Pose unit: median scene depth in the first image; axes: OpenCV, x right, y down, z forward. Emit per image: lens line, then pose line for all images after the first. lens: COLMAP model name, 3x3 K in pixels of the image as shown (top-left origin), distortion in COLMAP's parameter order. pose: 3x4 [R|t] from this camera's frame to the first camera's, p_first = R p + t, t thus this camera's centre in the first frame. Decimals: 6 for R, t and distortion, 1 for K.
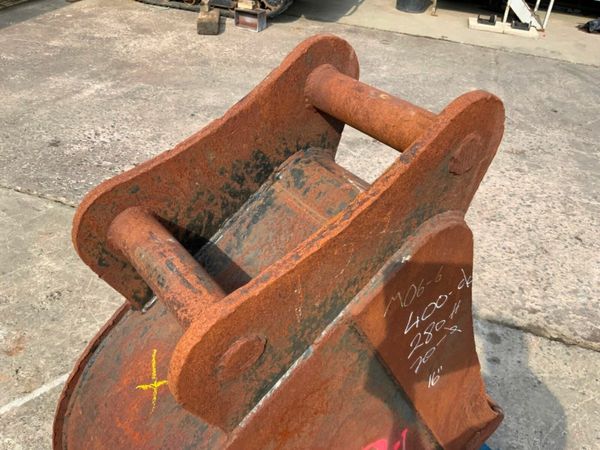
lens RADIAL K [[498.6, 0, 300.0], [0, 498.6, 225.0], [0, 0, 1]] dist [0.058994, -0.112185]
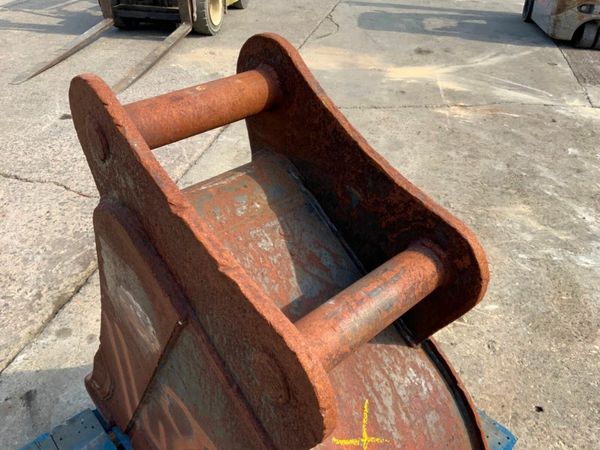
lens RADIAL K [[502.7, 0, 298.4], [0, 502.7, 225.9], [0, 0, 1]] dist [-0.002369, -0.013428]
pose [[-0.078598, -0.626062, 0.775802, -0.231637], [0.562593, 0.614590, 0.552963, -0.155488], [-0.822990, 0.479922, 0.303912, 0.196192]]
